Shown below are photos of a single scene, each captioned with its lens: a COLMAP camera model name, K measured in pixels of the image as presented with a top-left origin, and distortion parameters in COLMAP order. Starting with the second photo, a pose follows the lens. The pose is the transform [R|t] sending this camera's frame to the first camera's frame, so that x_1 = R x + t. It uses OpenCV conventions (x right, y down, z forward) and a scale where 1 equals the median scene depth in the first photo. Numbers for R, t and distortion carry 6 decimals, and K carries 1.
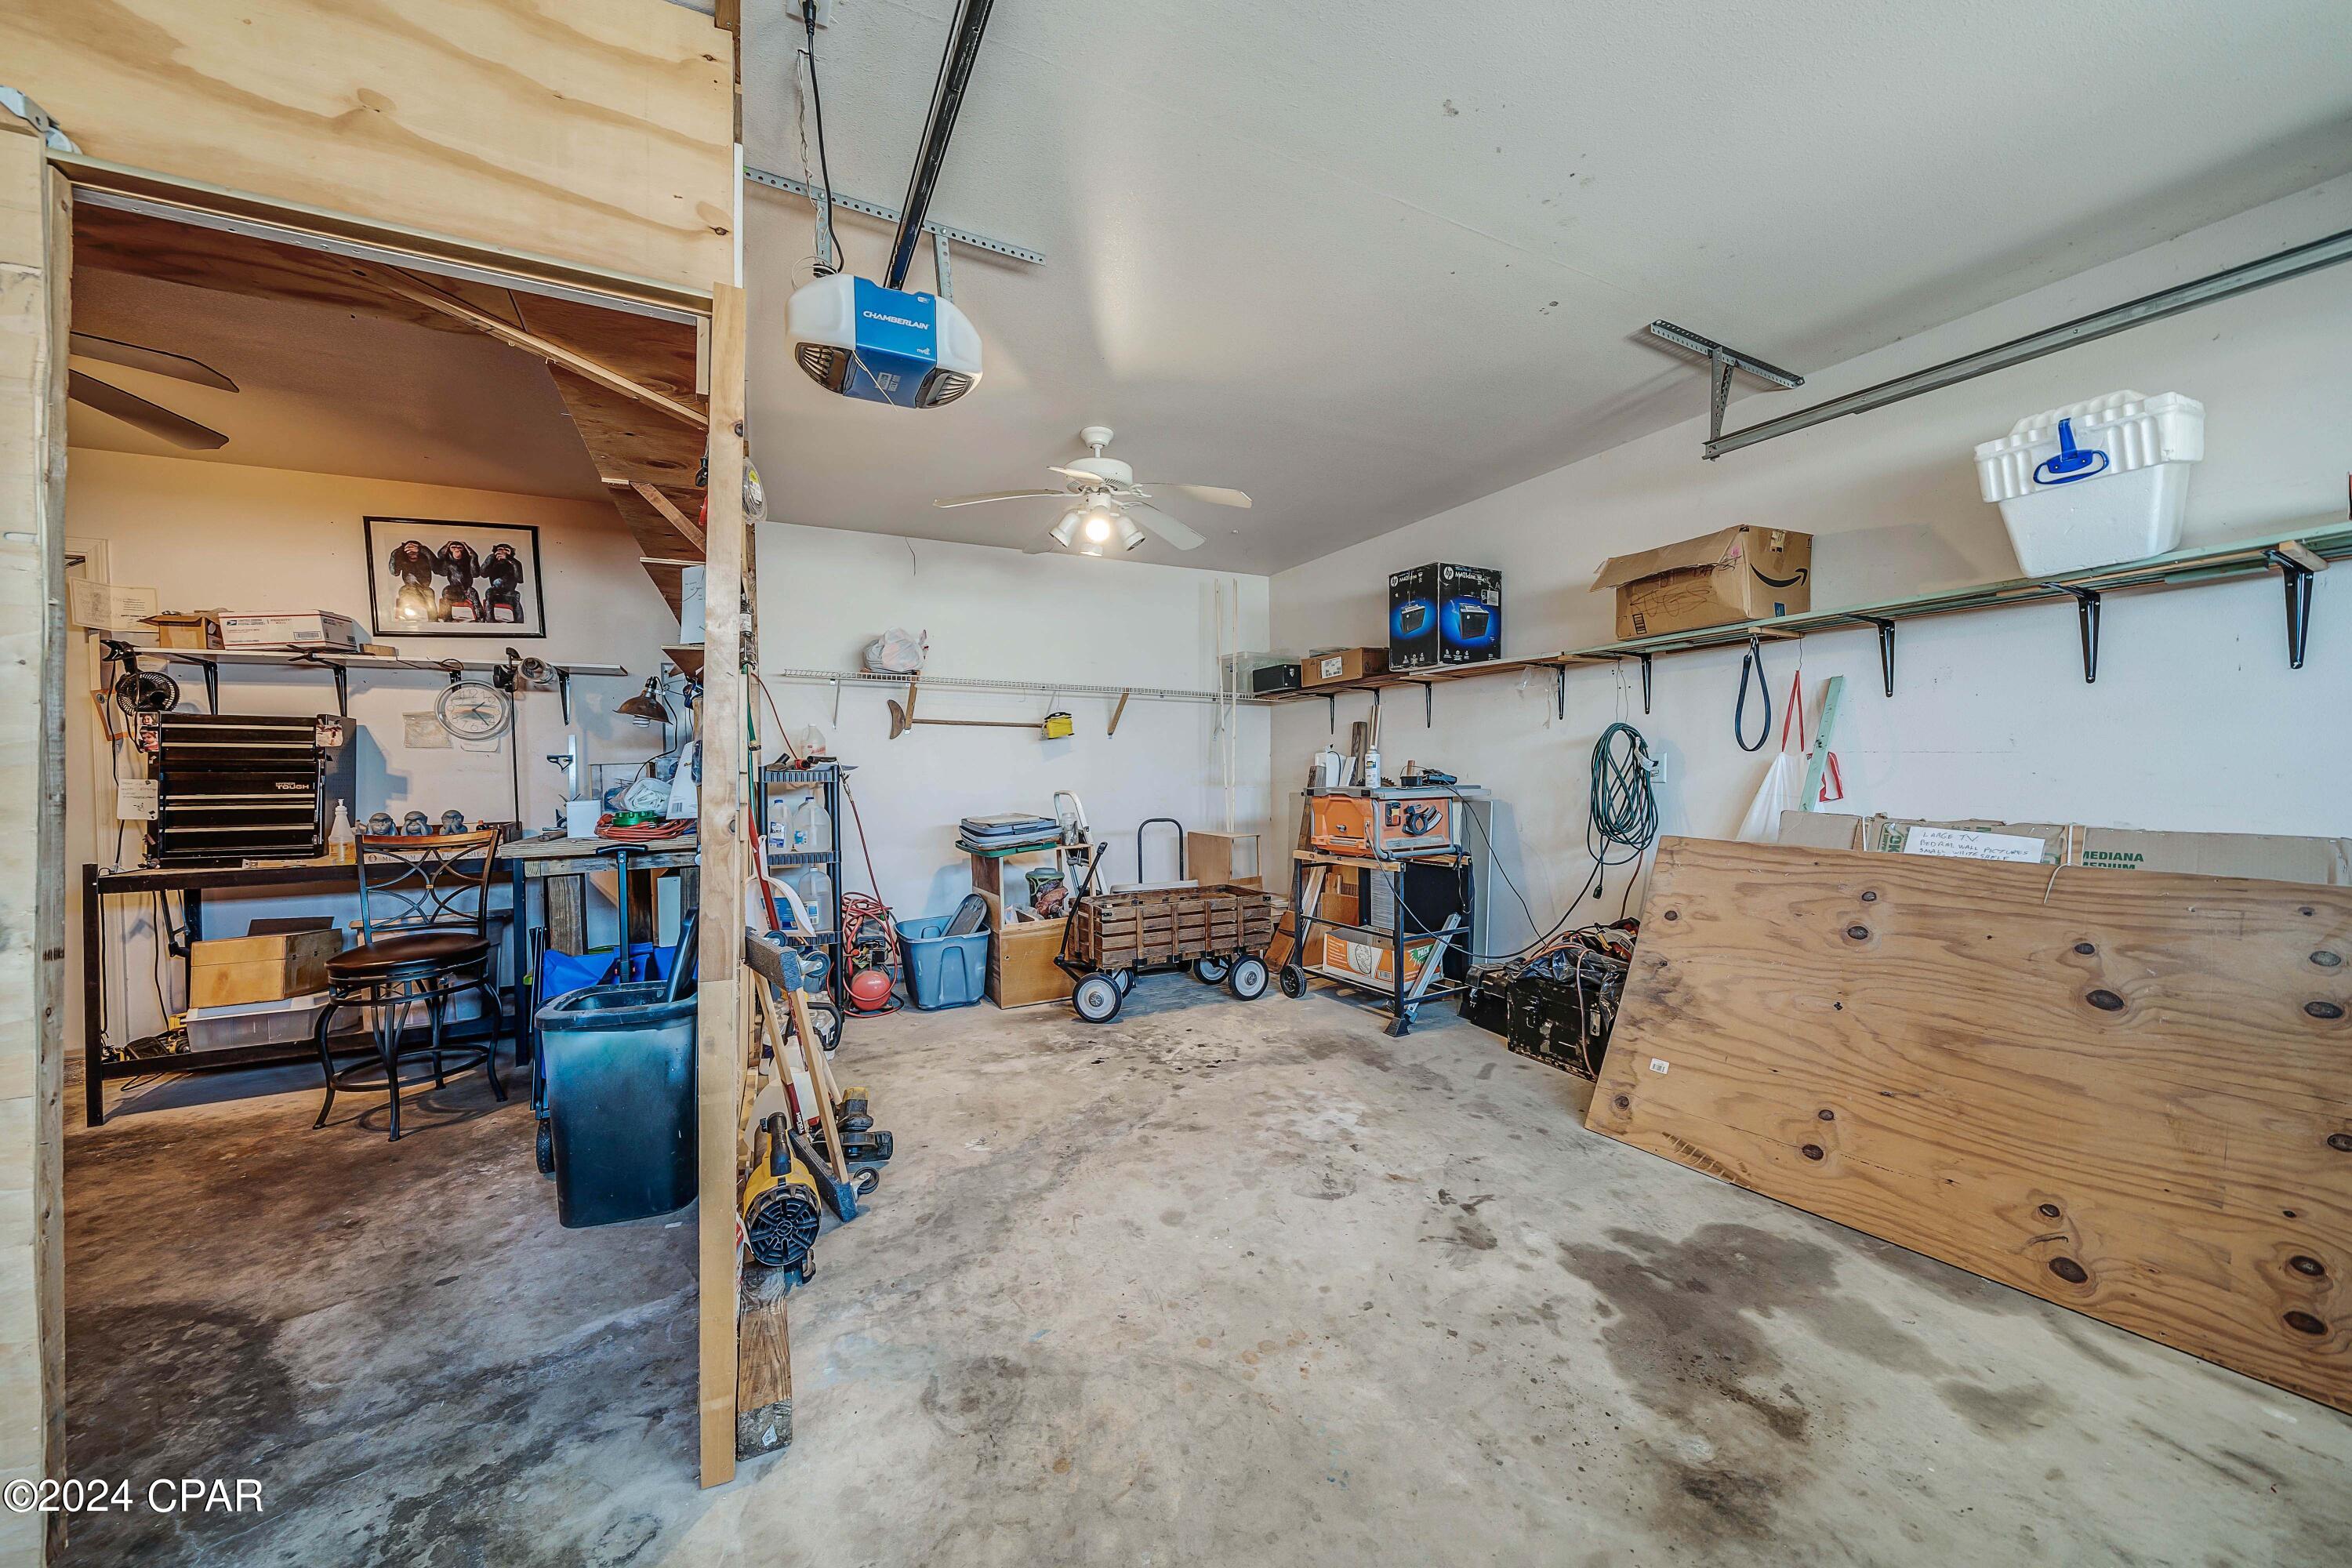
lens RADIAL K [[827.4, 0, 1157.5], [0, 827.4, 781.6], [0, 0, 1]] dist [-0.004785, 0.000264]
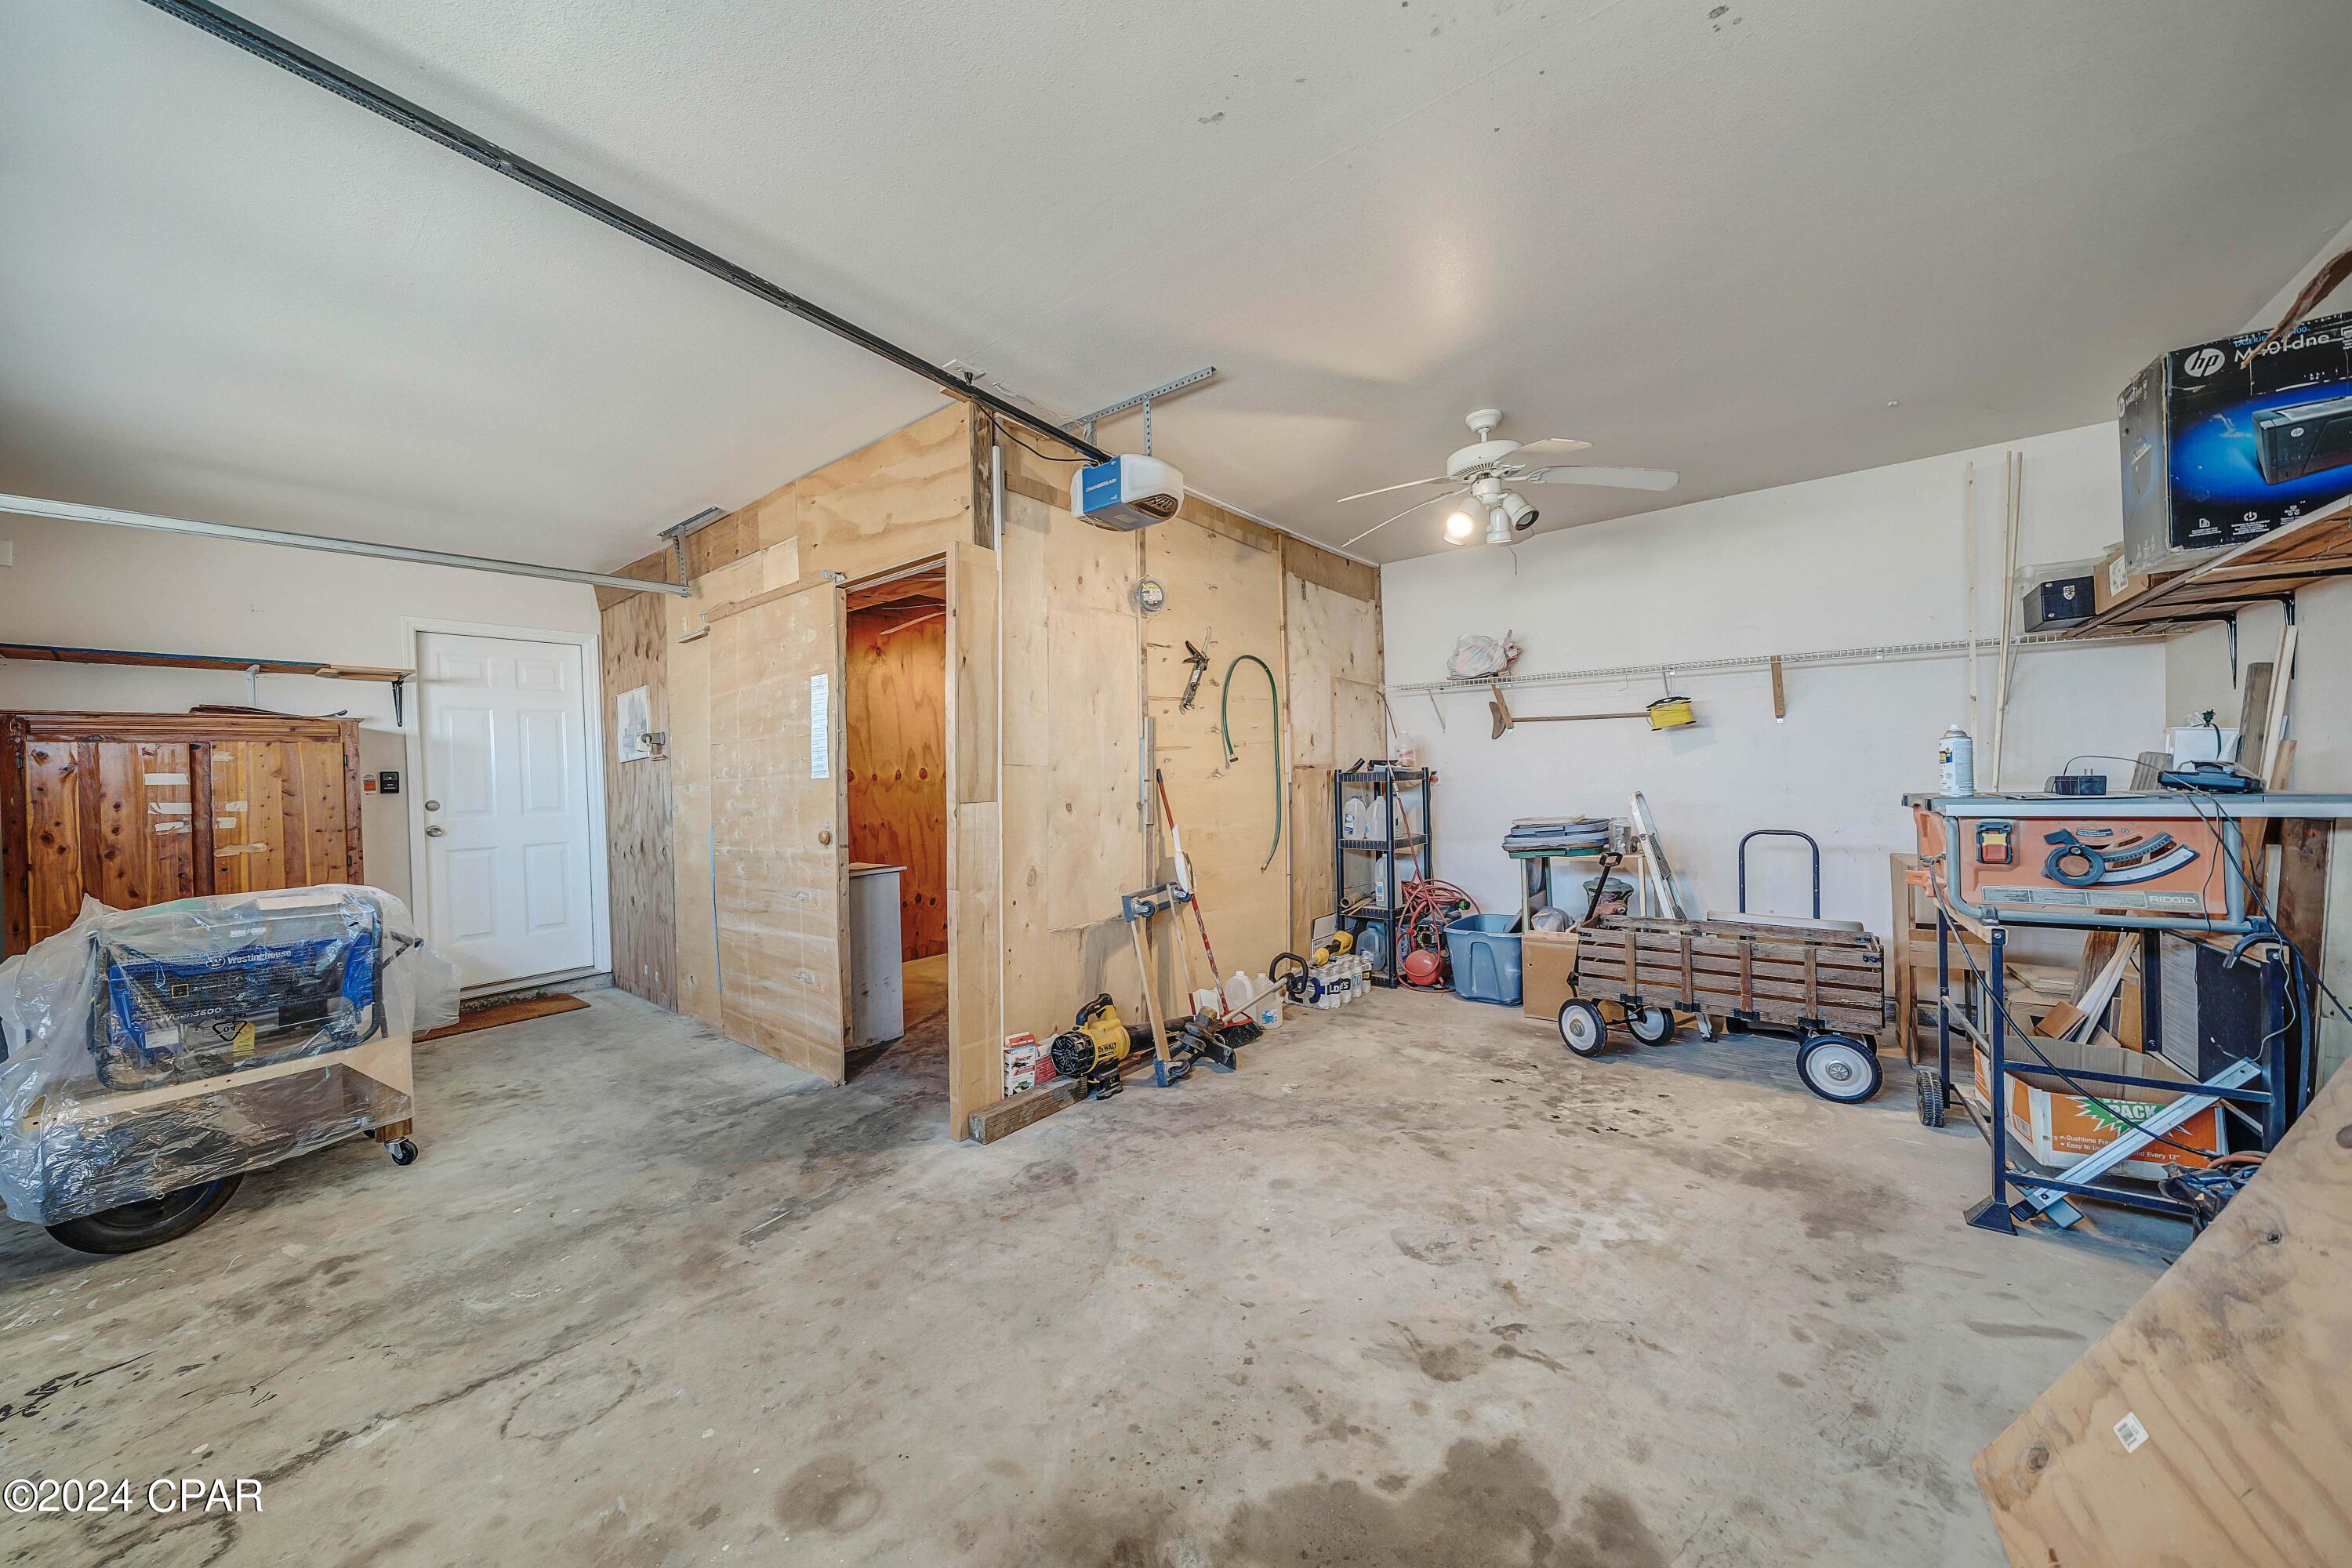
lens RADIAL K [[827.4, 0, 1168.2], [0, 827.4, 779.1], [0, 0, 1]] dist [-0.004785, 0.000264]
pose [[0.412474, 0.001441, -0.910968, 0.644023], [0.008259, 0.999952, 0.005321, -0.014153], [0.910932, -0.009719, 0.412442, 0.275777]]
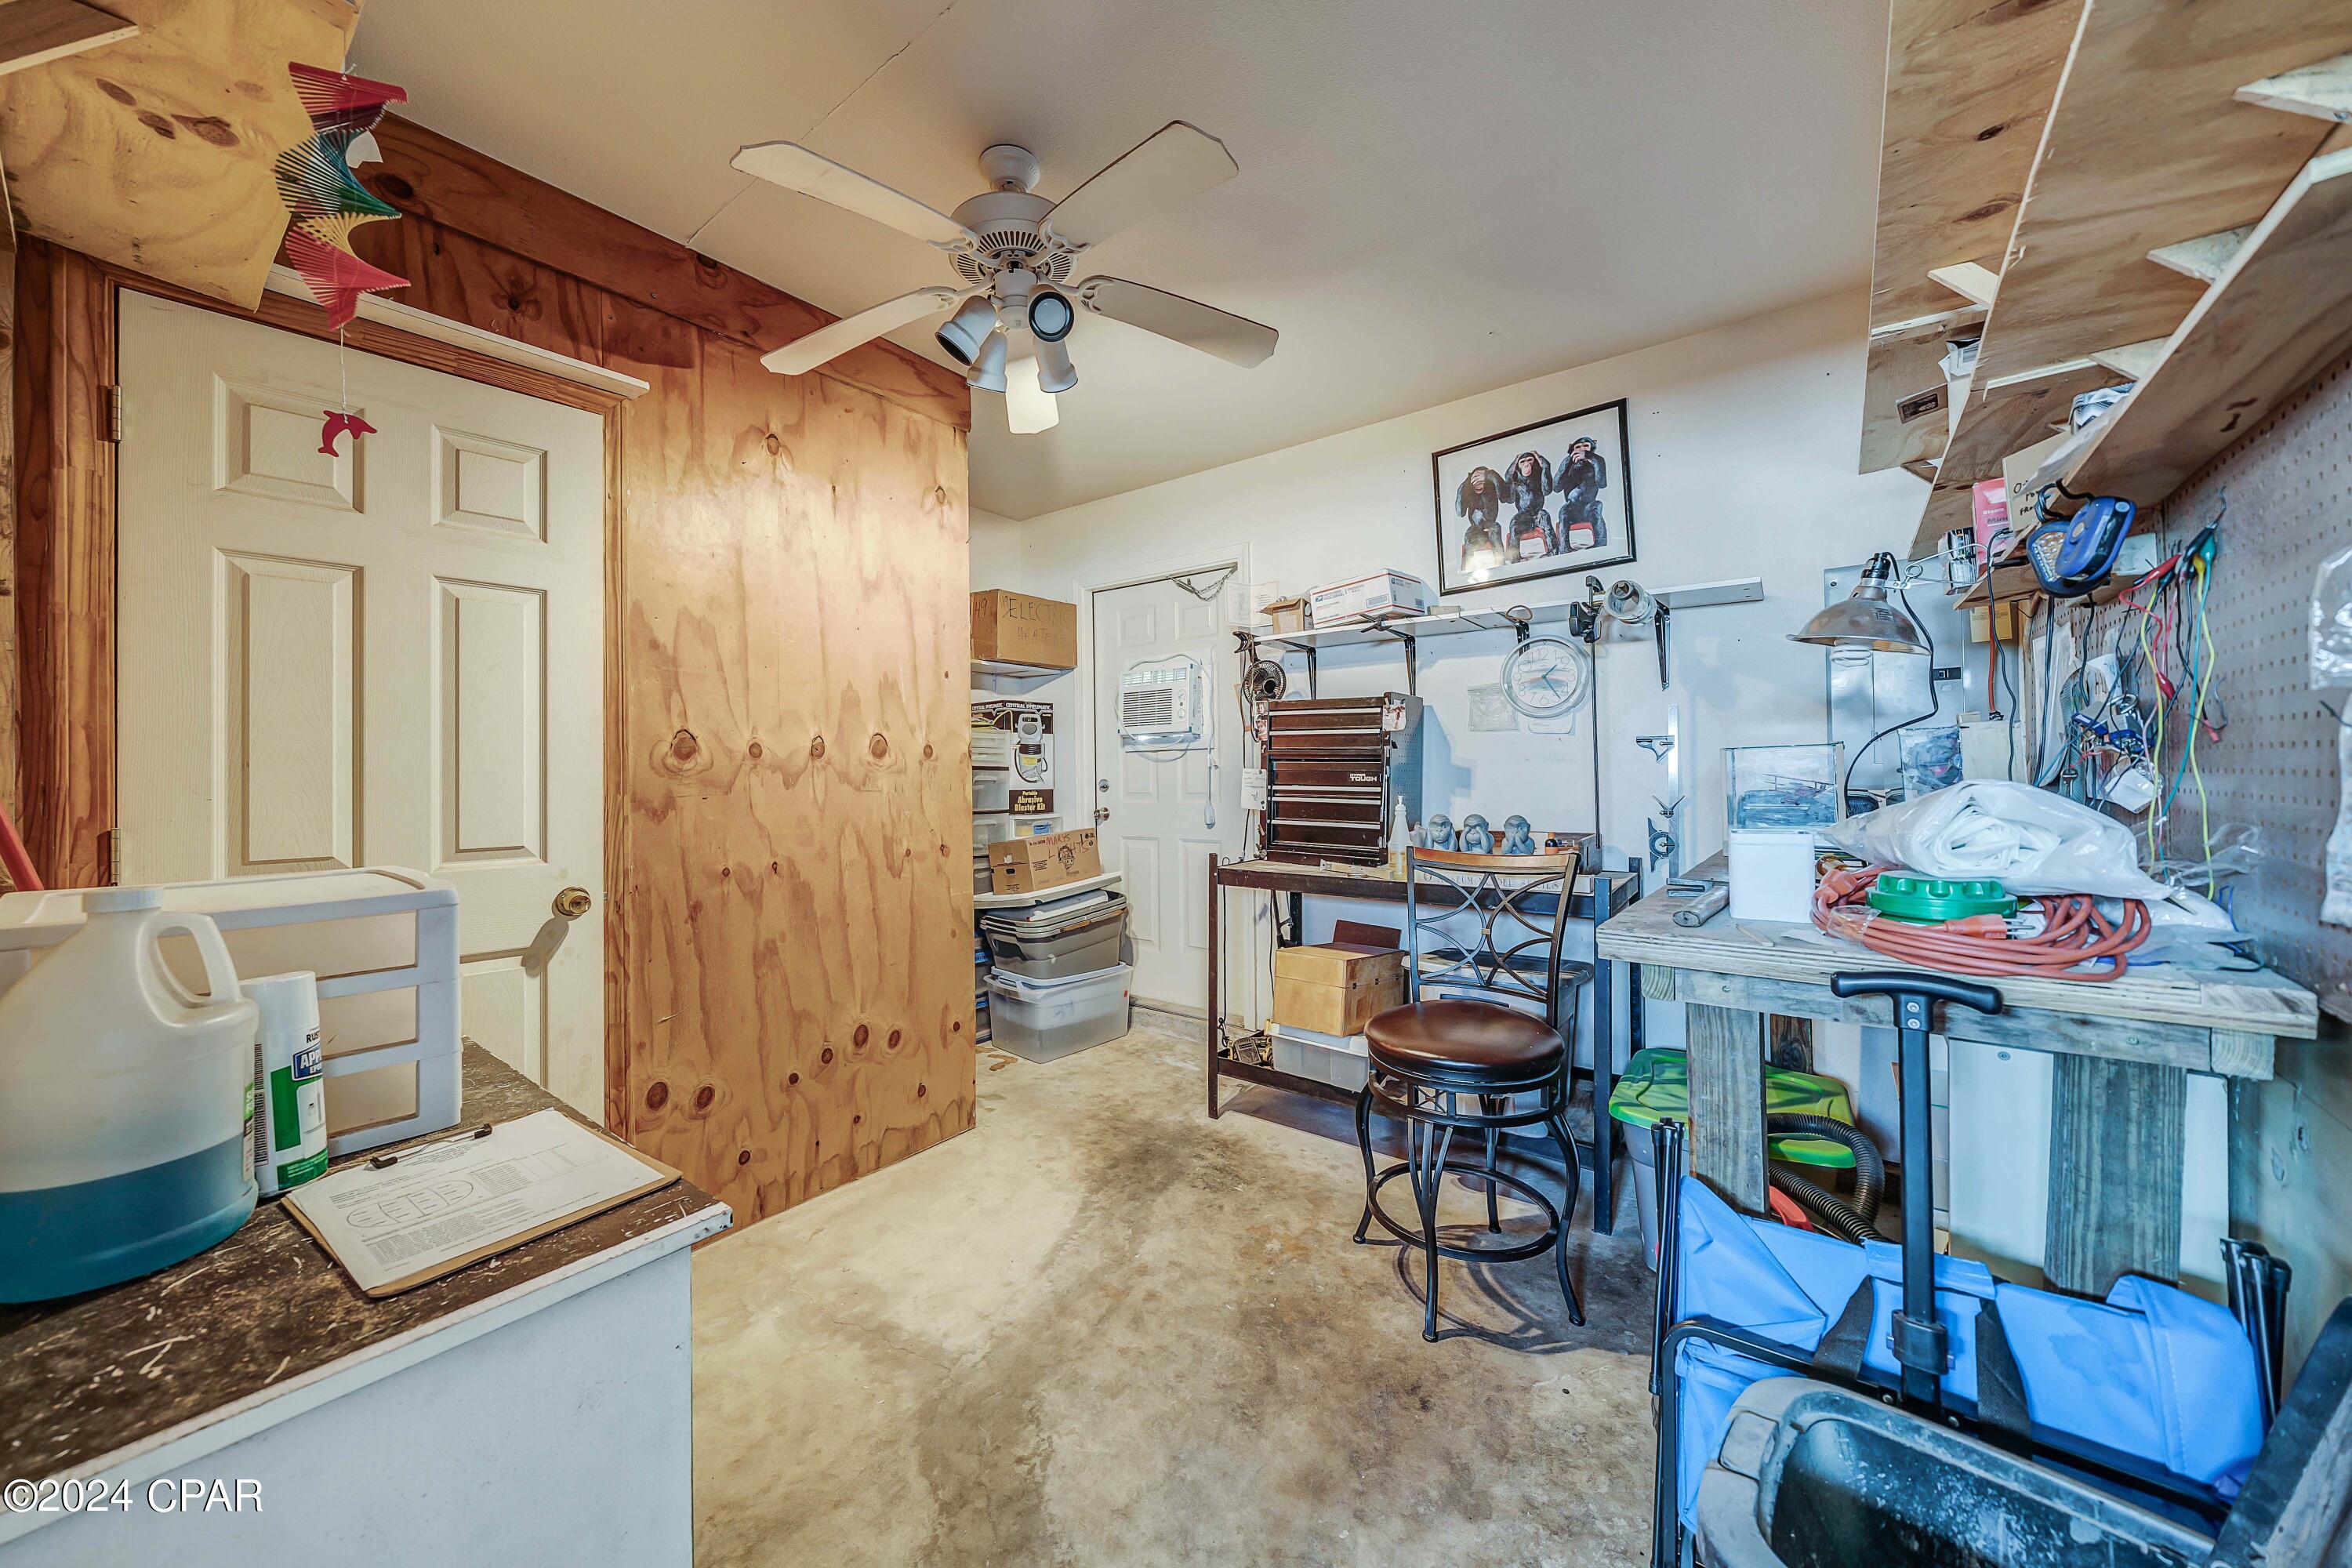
lens RADIAL K [[827.4, 0, 1158.1], [0, 827.4, 765.3], [0, 0, 1]] dist [-0.004785, 0.000264]
pose [[0.429426, 0.004838, -0.903089, -0.357424], [-0.010611, 0.999944, 0.000311, -0.005631], [0.903040, 0.009449, 0.429453, 0.429750]]
